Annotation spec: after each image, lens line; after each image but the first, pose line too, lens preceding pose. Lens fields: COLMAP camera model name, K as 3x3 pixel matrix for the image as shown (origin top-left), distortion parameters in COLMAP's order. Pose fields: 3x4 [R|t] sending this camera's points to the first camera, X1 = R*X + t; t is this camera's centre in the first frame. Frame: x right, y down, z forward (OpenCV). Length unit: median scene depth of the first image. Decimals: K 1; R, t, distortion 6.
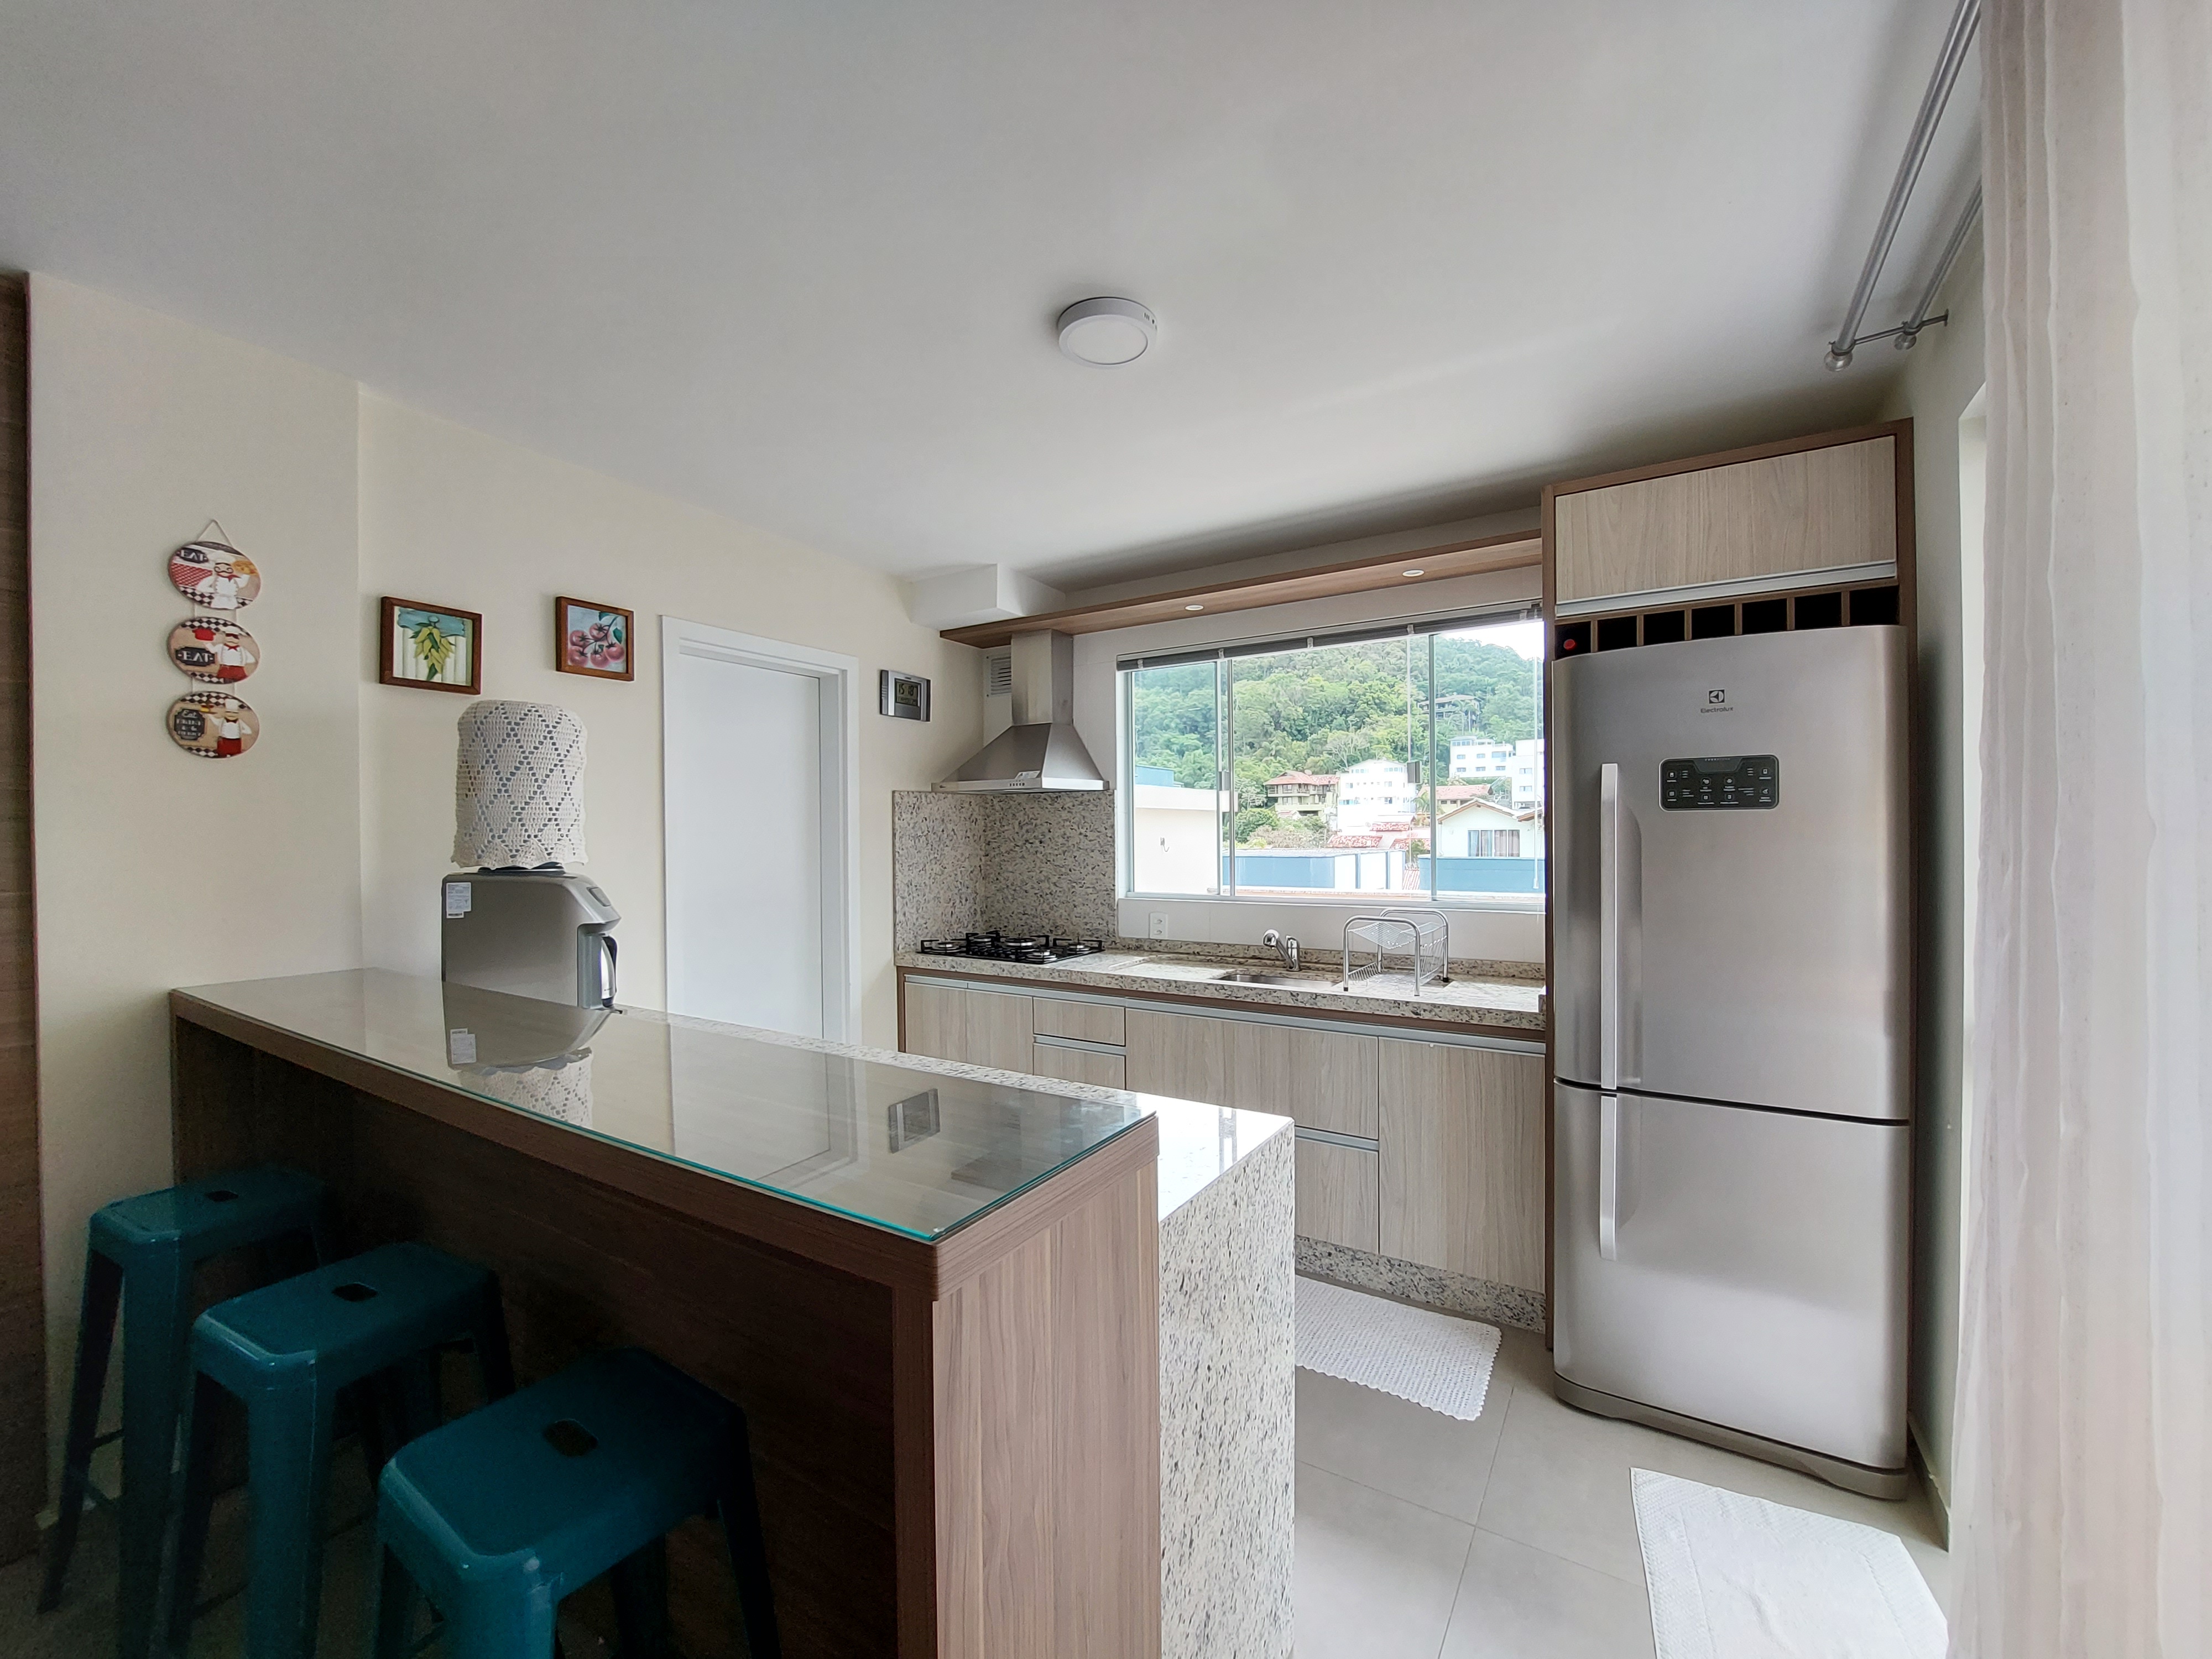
lens RADIAL K [[885.9, 0, 1113.3], [0, 885.9, 842.7], [0, 0, 1]] dist [-0.019067, -0.000024]
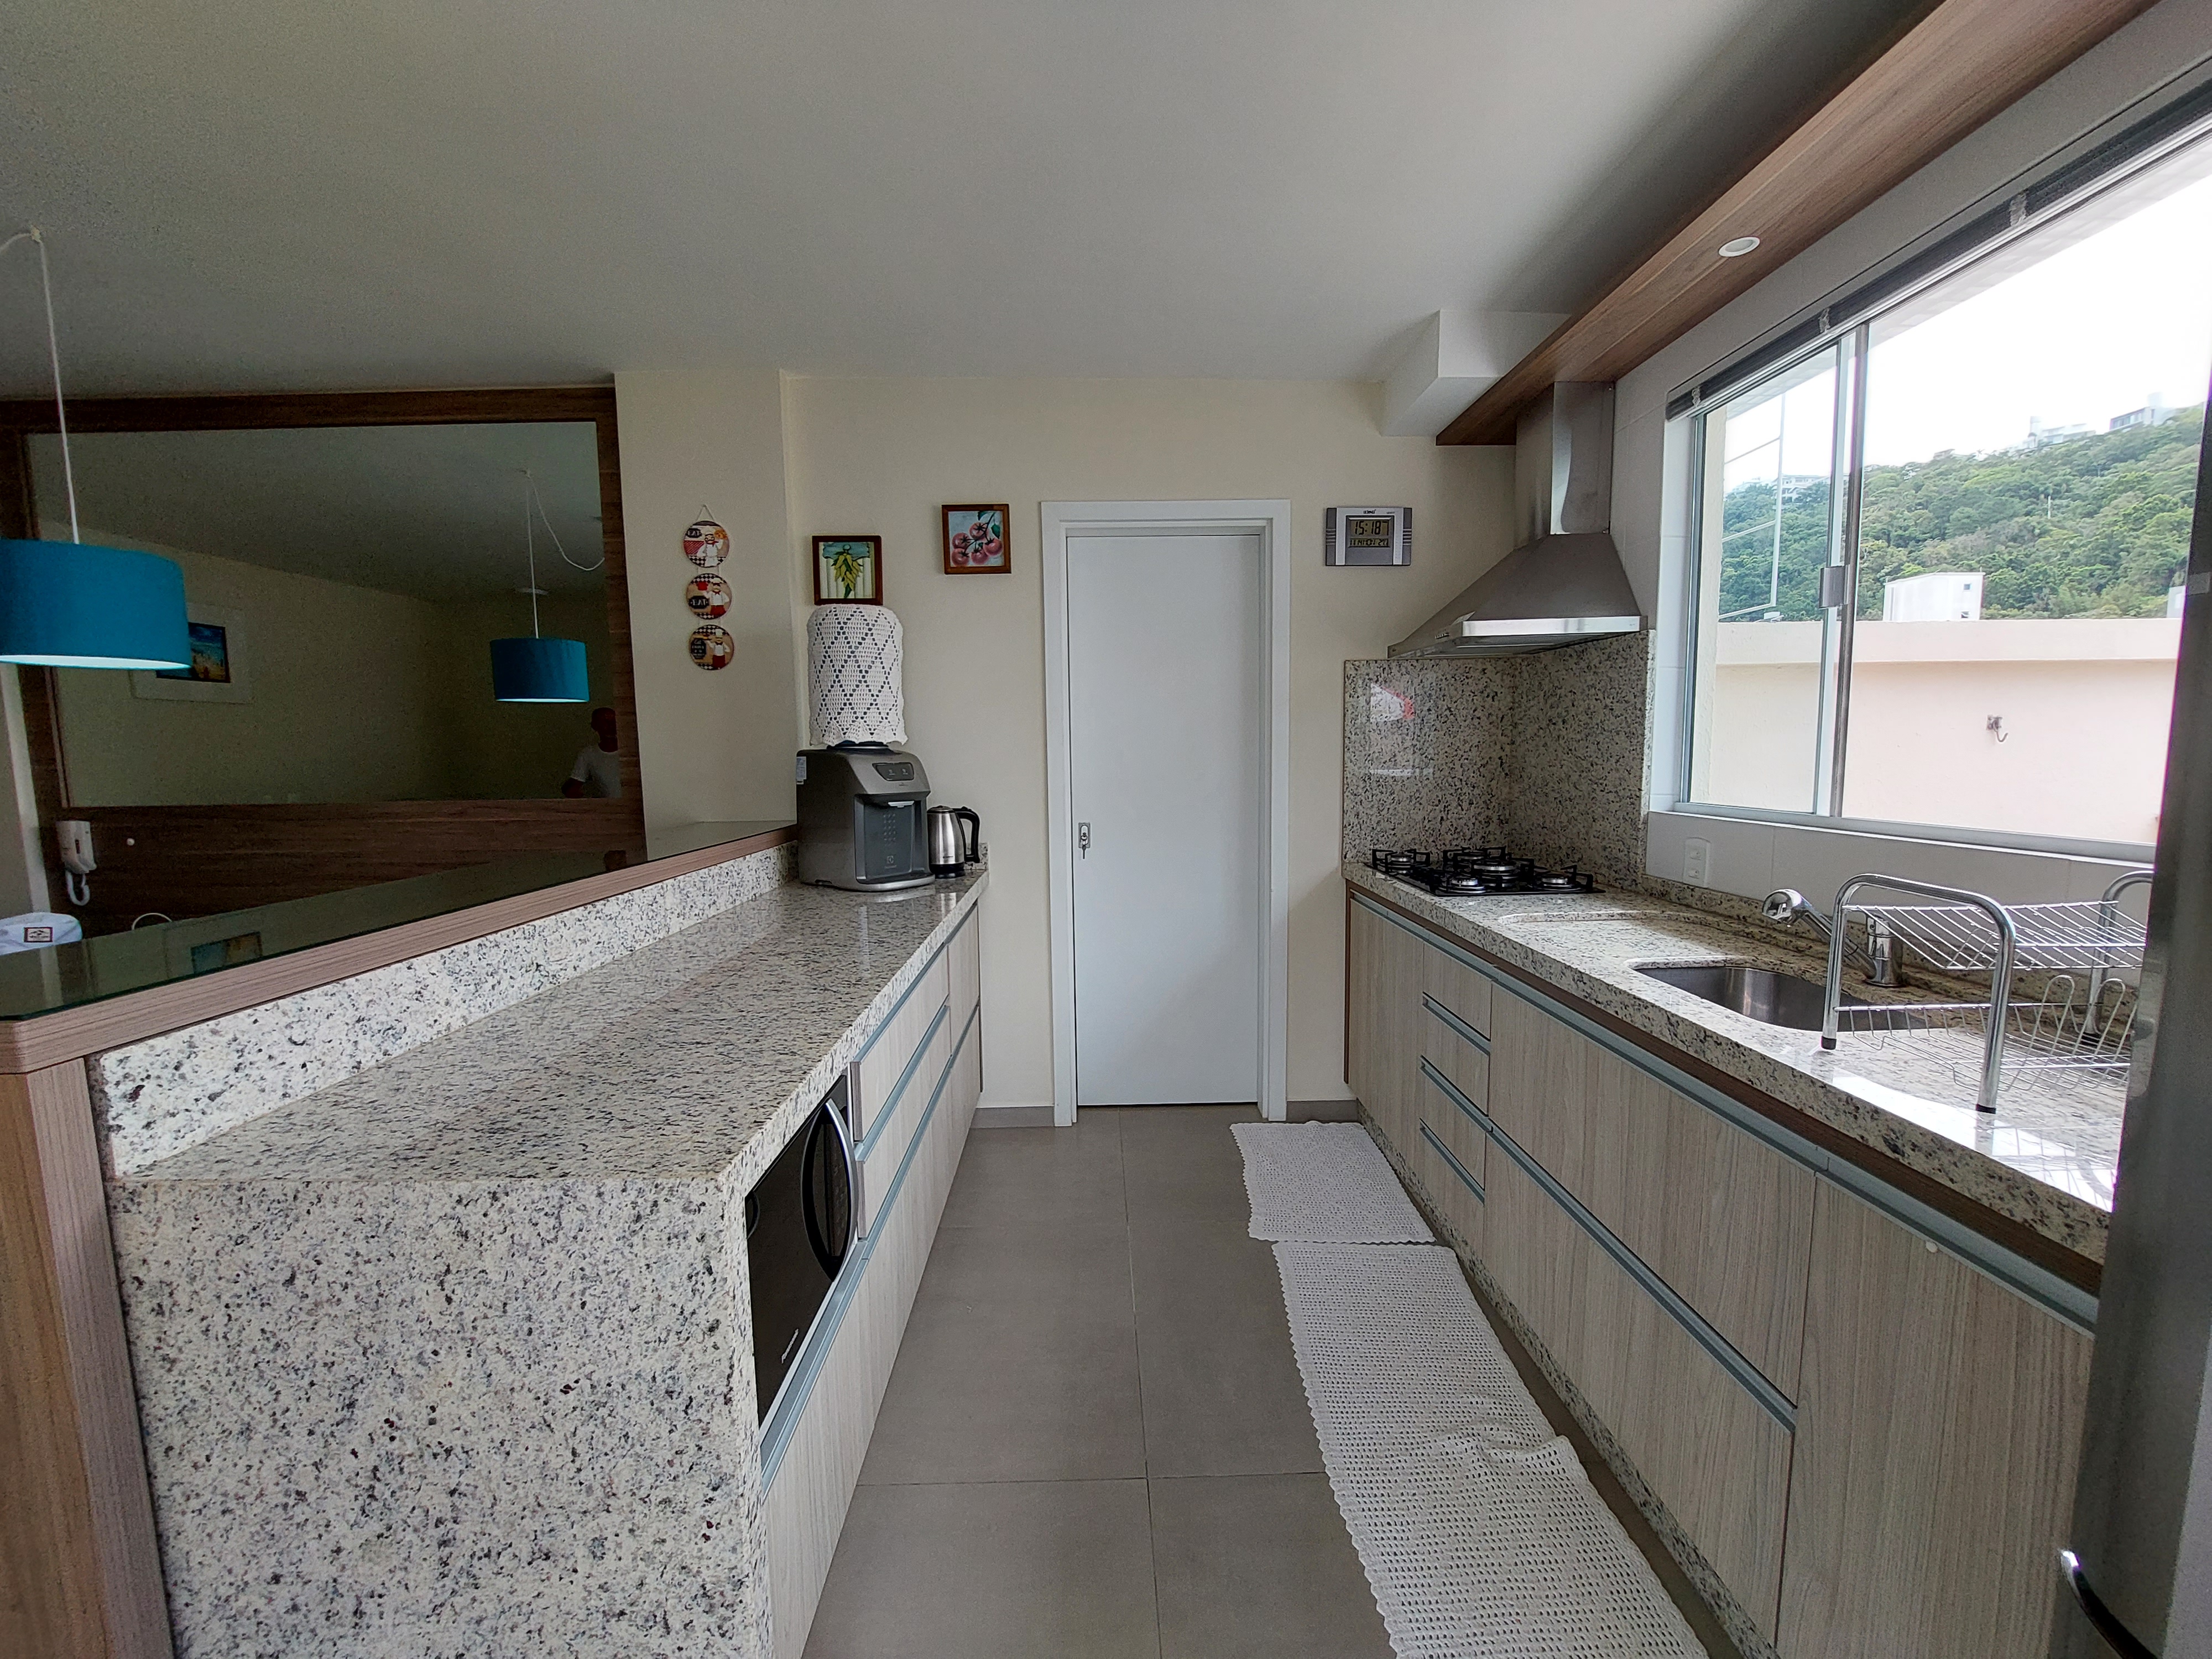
lens RADIAL K [[882.3, 0, 1097.3], [0, 882.3, 842.2], [0, 0, 1]] dist [-0.002219, -0.010950]
pose [[0.543434, 0.088319, -0.834793, 0.523520], [0.003629, 0.994194, 0.107546, 0.030440], [0.839444, -0.061473, 0.539958, 0.613393]]
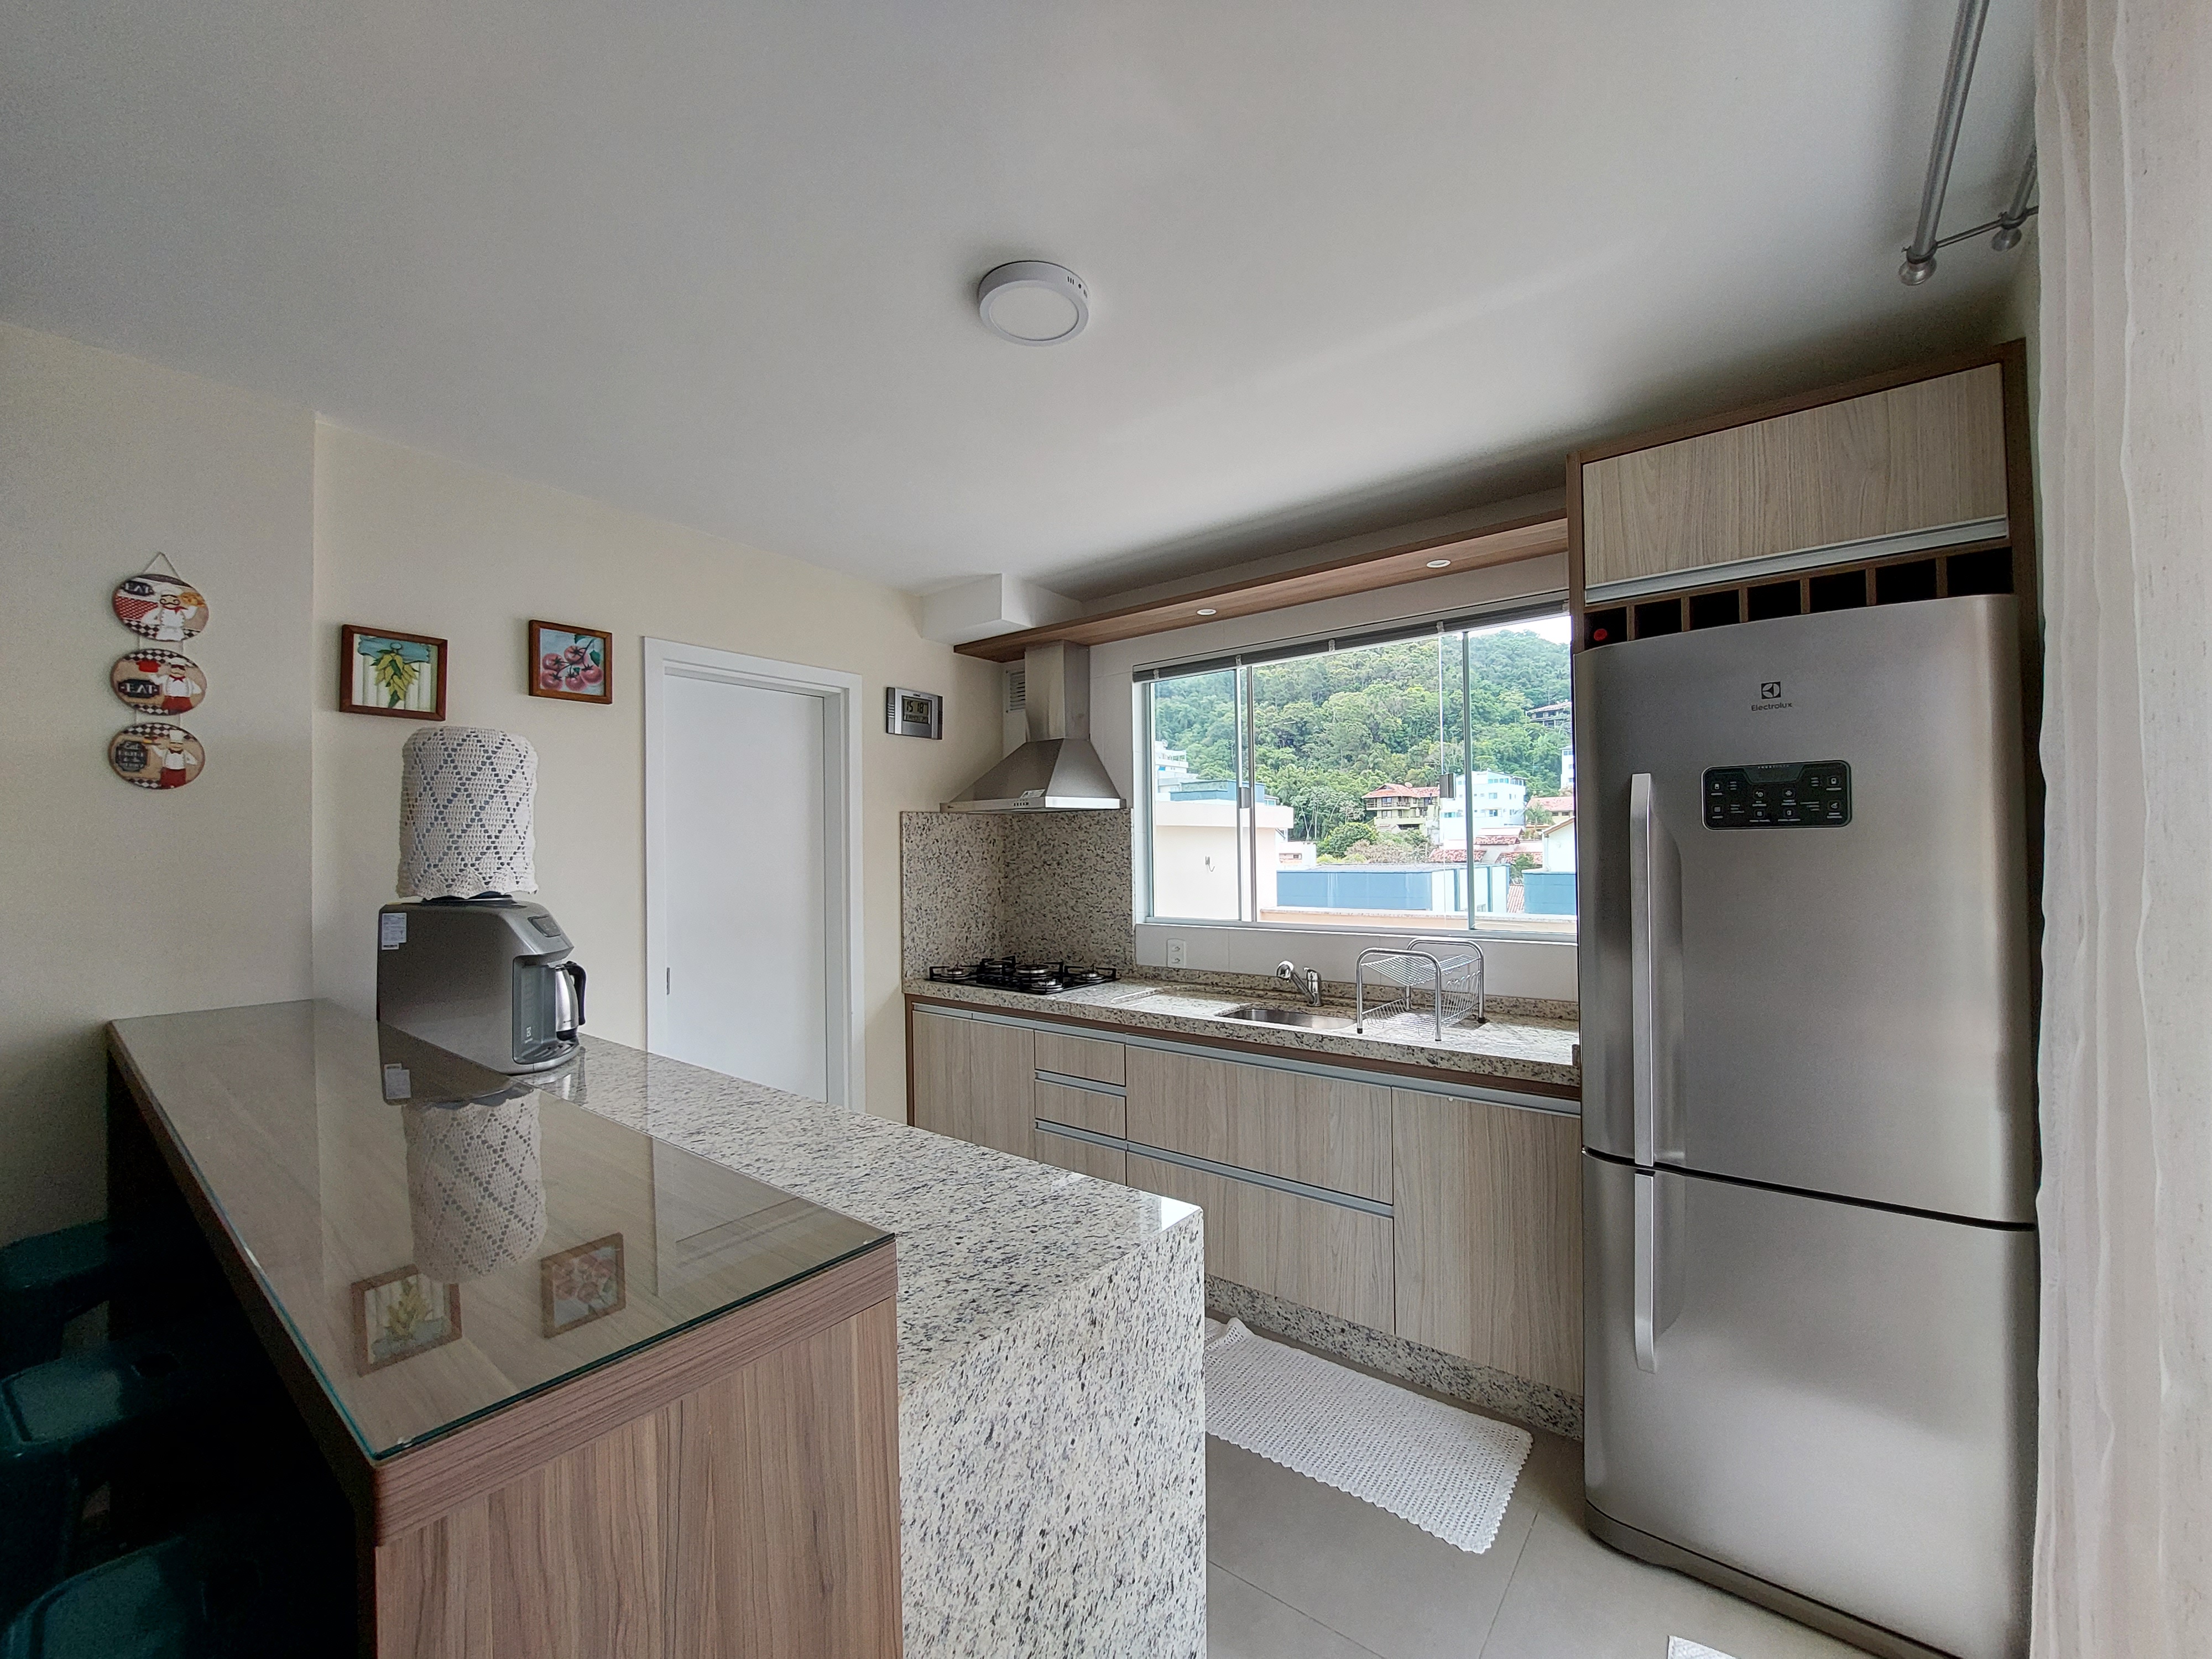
lens RADIAL K [[885.9, 0, 1113.3], [0, 885.9, 842.7], [0, 0, 1]] dist [-0.019067, -0.000024]
pose [[0.994240, -0.006490, -0.106983, 0.142241], [0.004597, 0.999829, -0.017931, -0.010885], [0.107082, 0.017335, 0.994099, 0.107784]]
